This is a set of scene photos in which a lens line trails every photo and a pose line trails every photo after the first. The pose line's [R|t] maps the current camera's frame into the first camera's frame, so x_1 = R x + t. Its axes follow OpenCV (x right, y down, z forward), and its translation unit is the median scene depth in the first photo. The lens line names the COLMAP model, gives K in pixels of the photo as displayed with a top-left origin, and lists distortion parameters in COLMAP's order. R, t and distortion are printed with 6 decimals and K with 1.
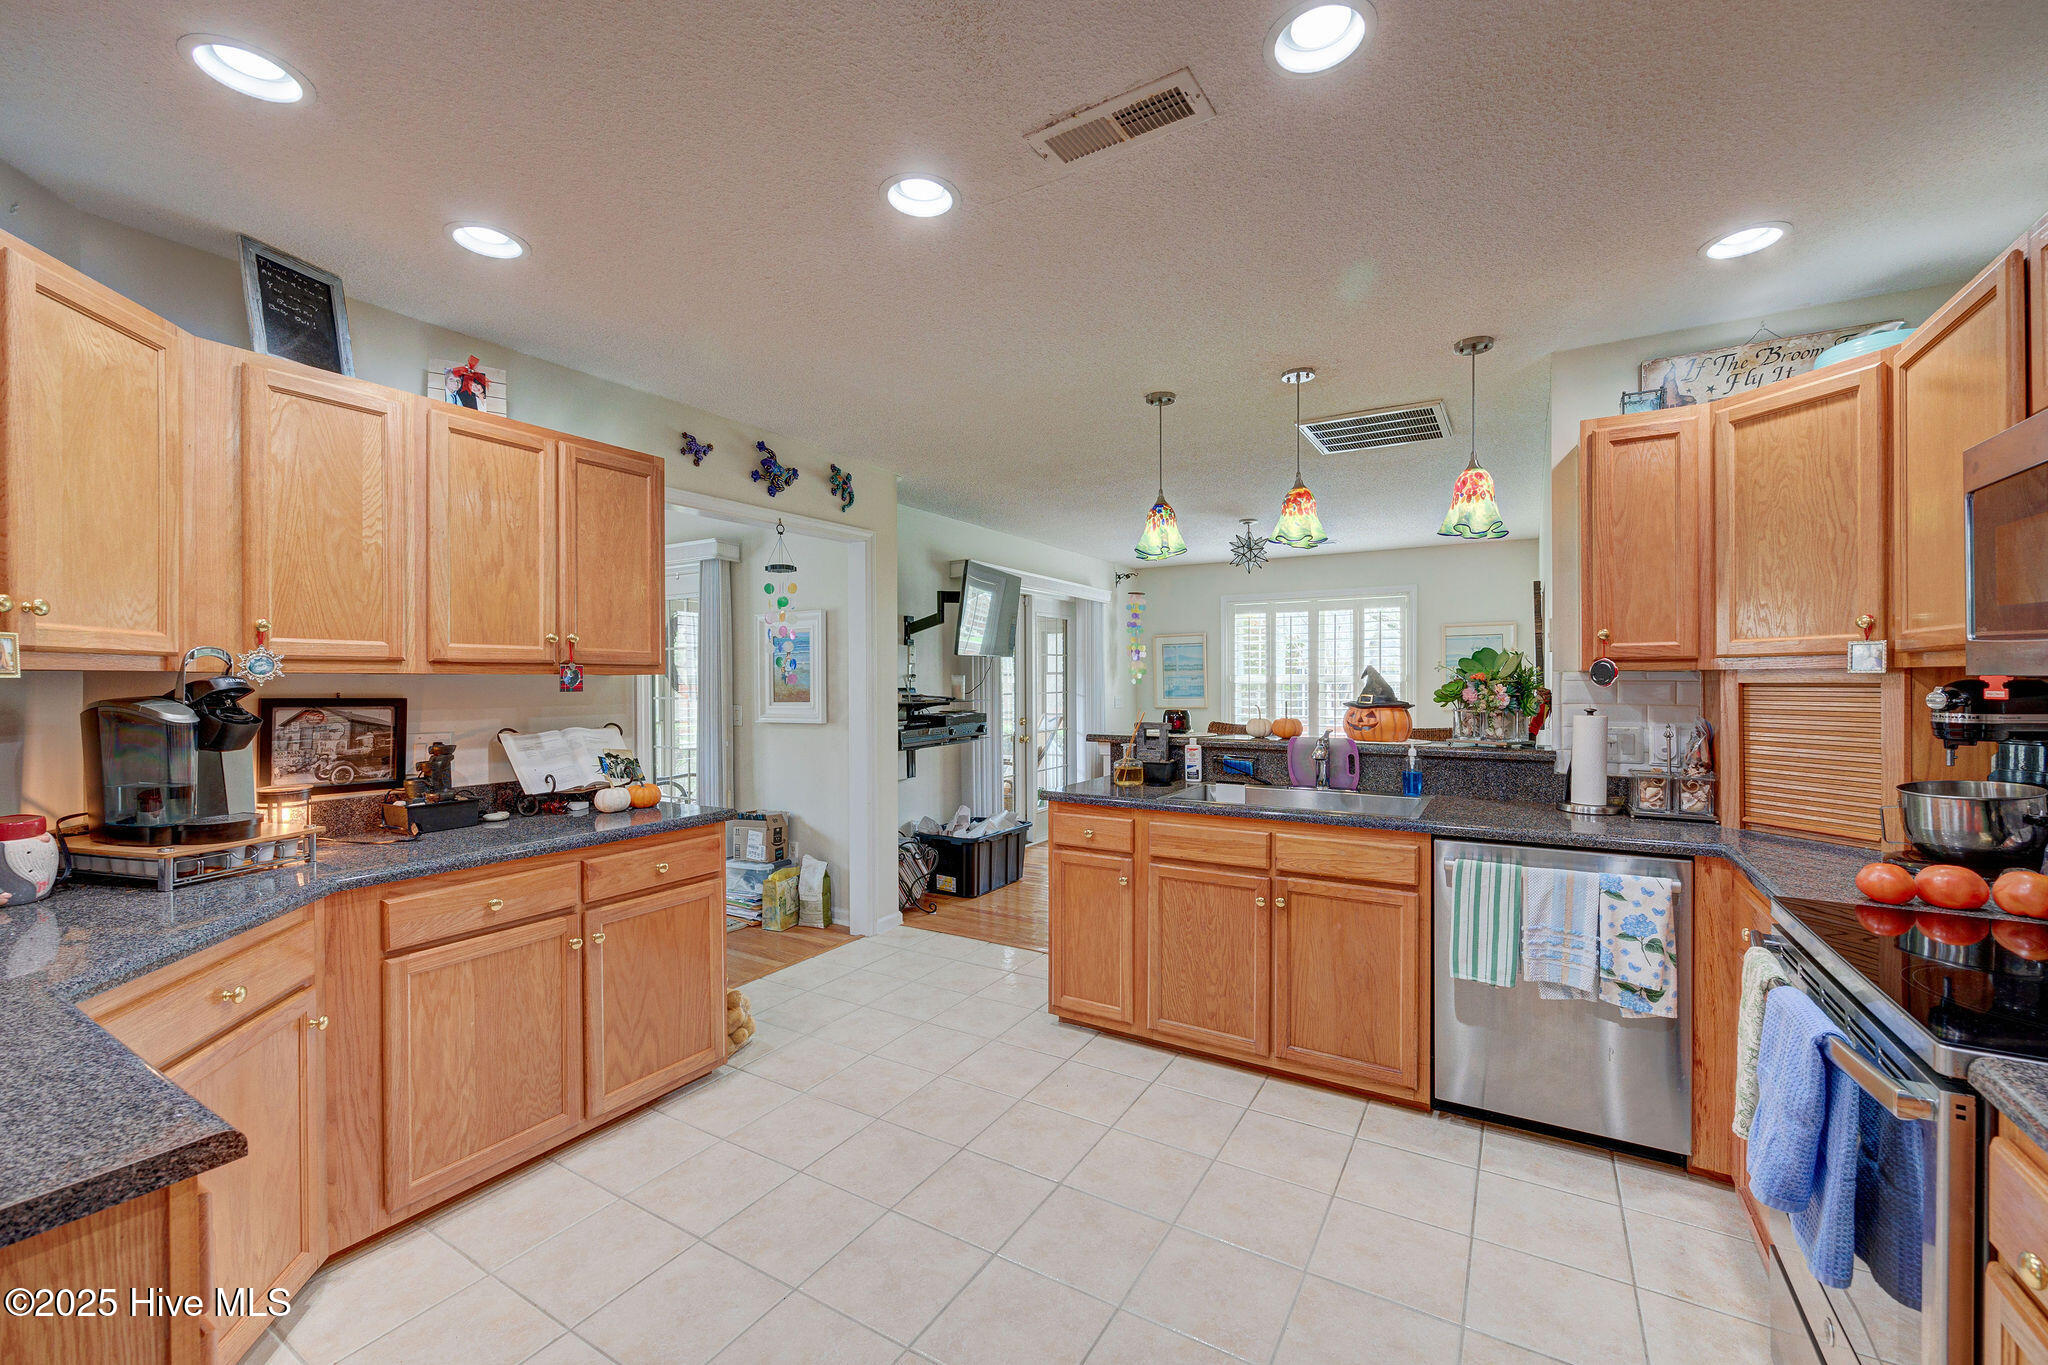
lens RADIAL K [[820.8, 0, 1024.8], [0, 820.8, 686.3], [0, 0, 1]] dist [-0.002625, 0.001040]
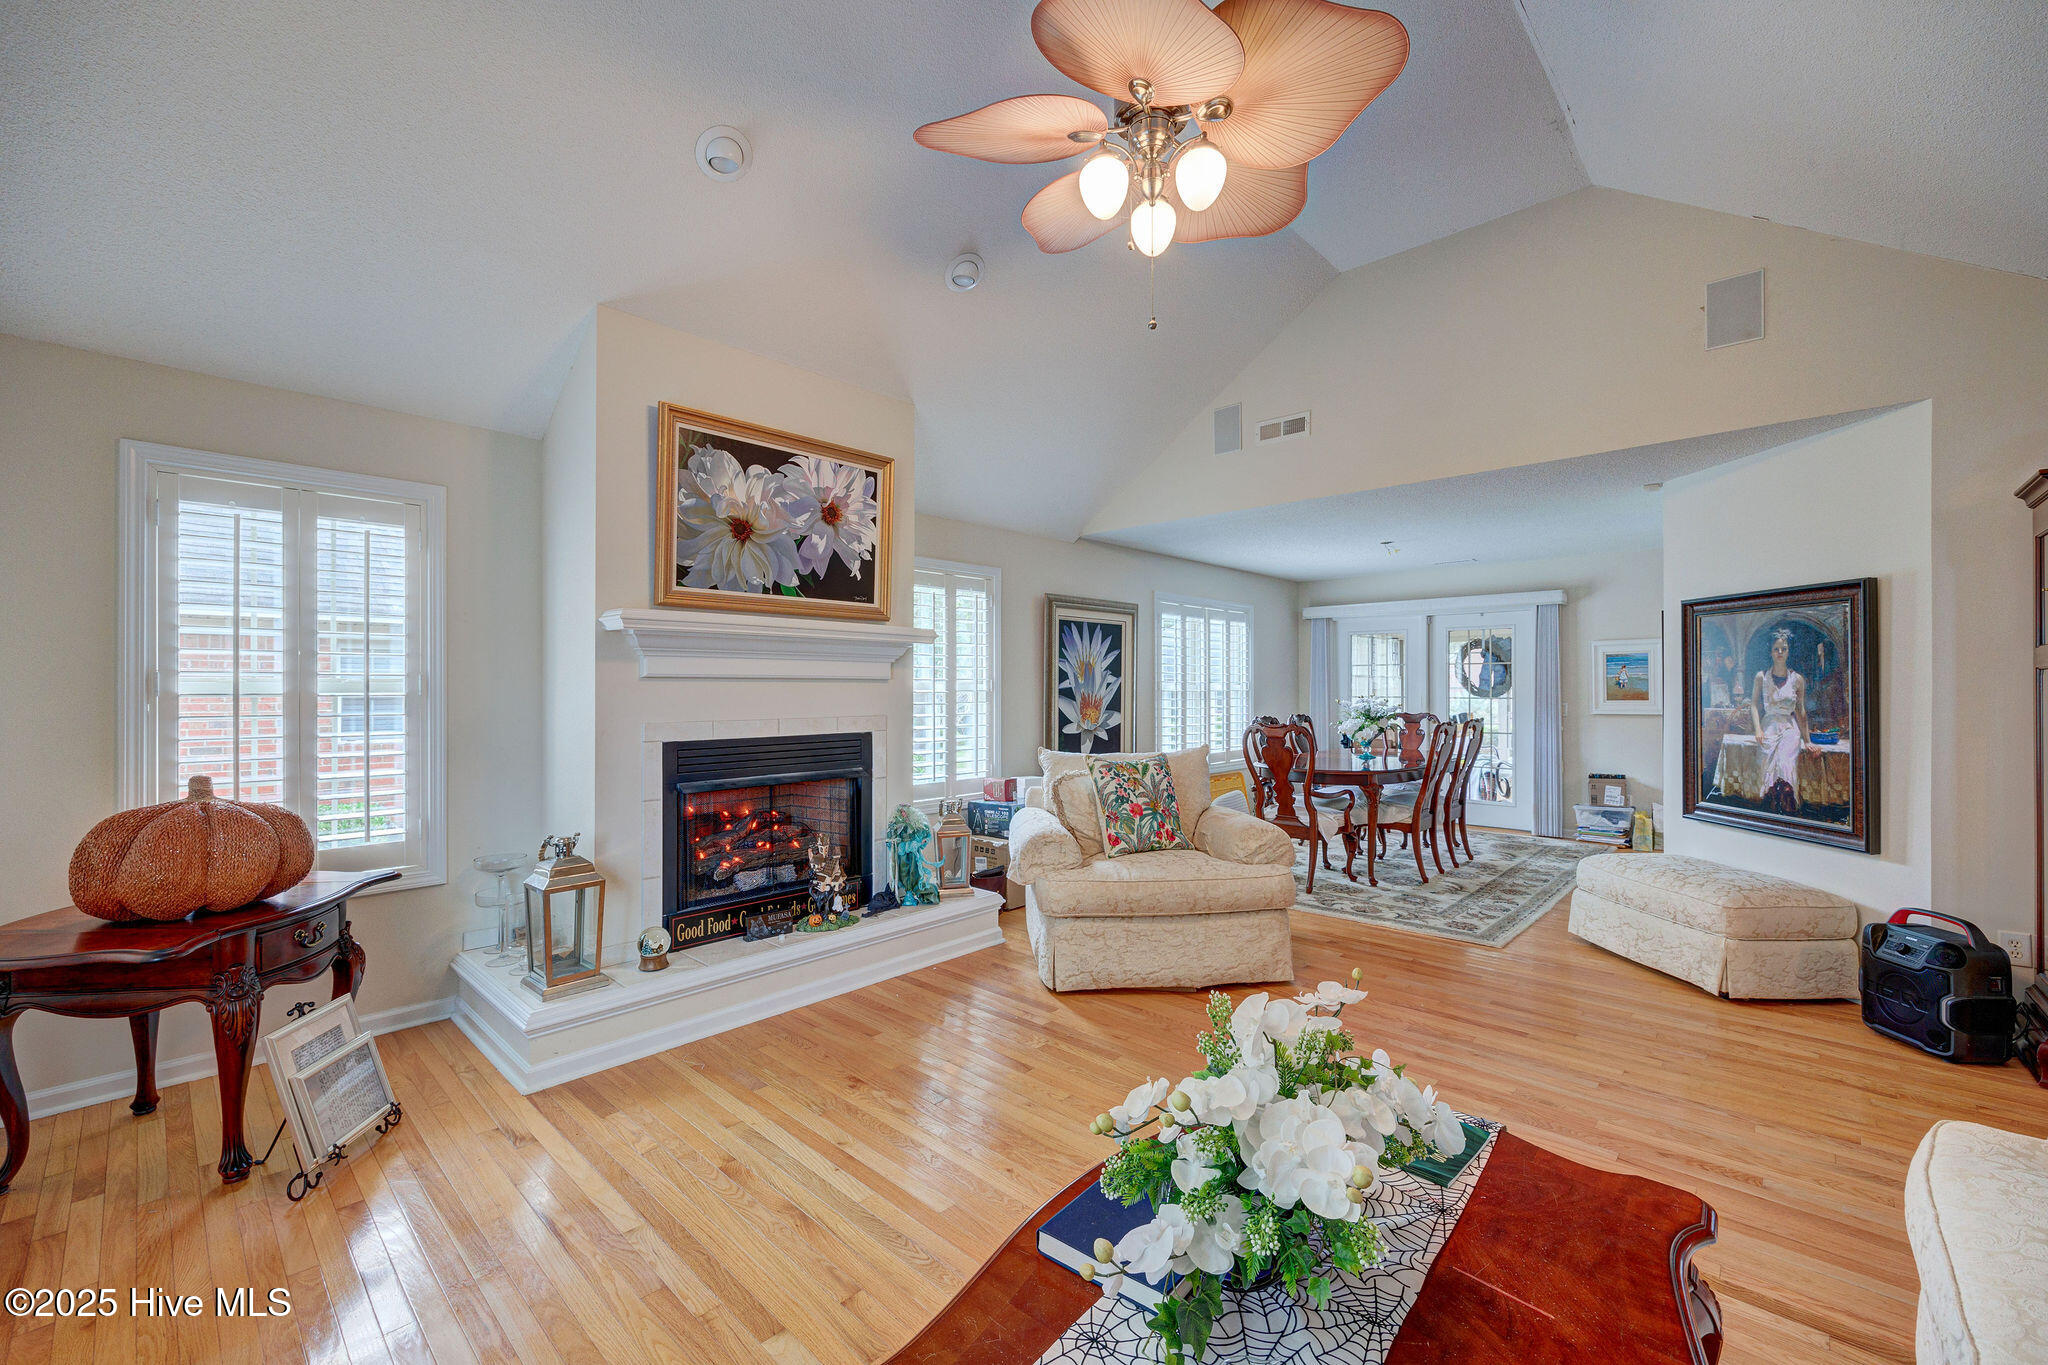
lens RADIAL K [[820.8, 0, 1021.1], [0, 820.8, 690.0], [0, 0, 1]] dist [-0.002625, 0.001040]
pose [[0.977122, 0.005239, -0.212616, -1.764080], [-0.005962, 0.999978, -0.002761, 0.019826], [0.212597, 0.003966, 0.977132, -1.153126]]
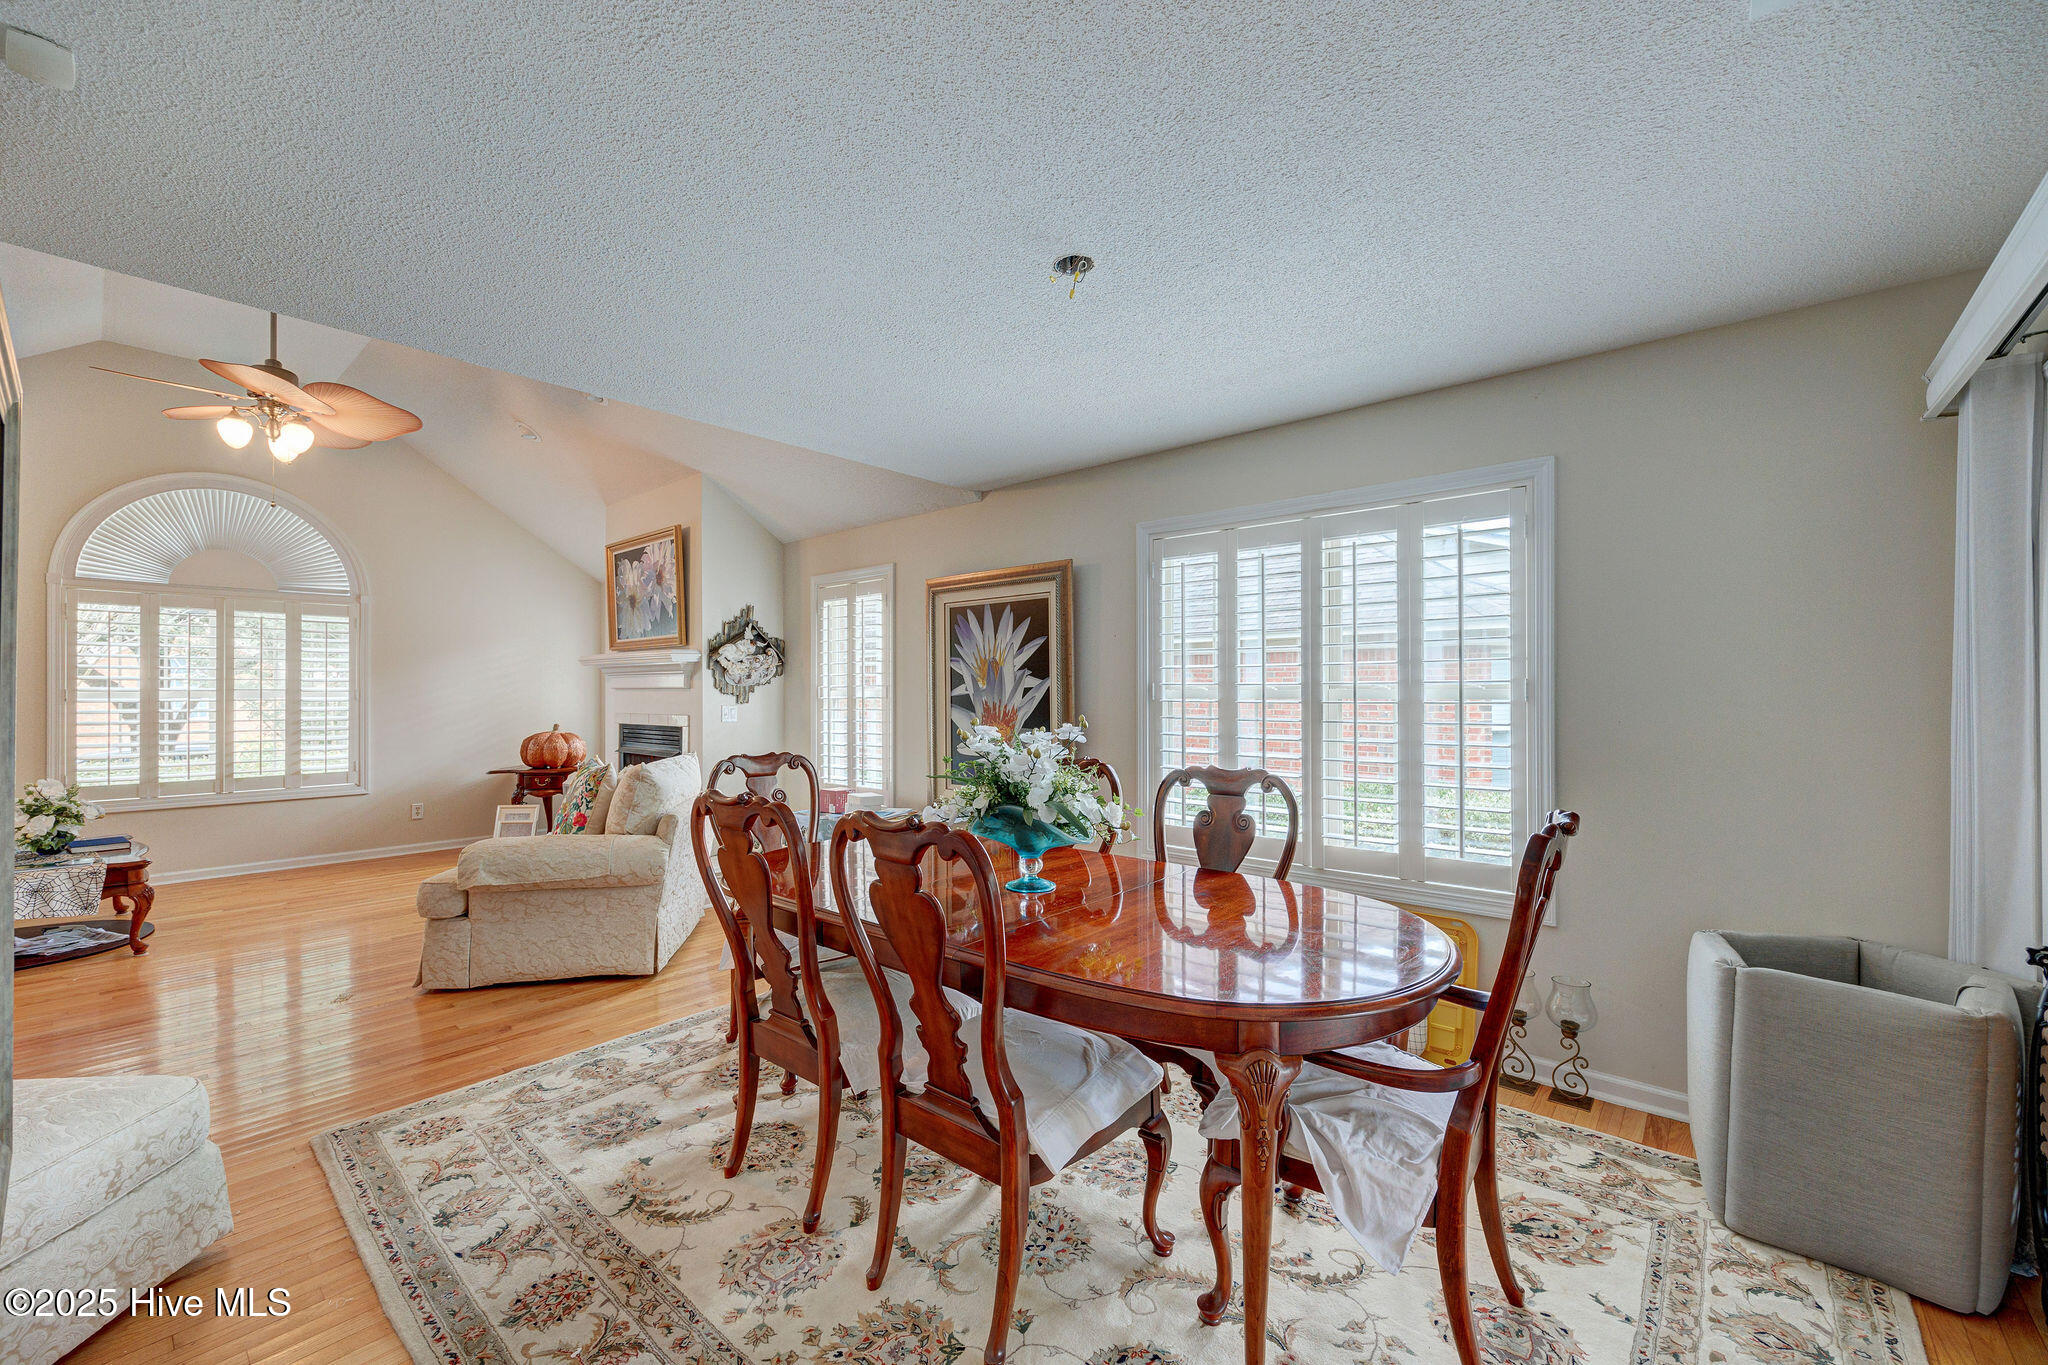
lens RADIAL K [[820.8, 0, 1011.1], [0, 820.8, 686.6], [0, 0, 1]] dist [-0.002625, 0.001040]
pose [[-0.177639, 0.001943, -0.984094, -0.460701], [-0.002724, 0.999993, 0.002466, -0.014565], [0.984092, 0.003119, -0.177632, 1.445198]]
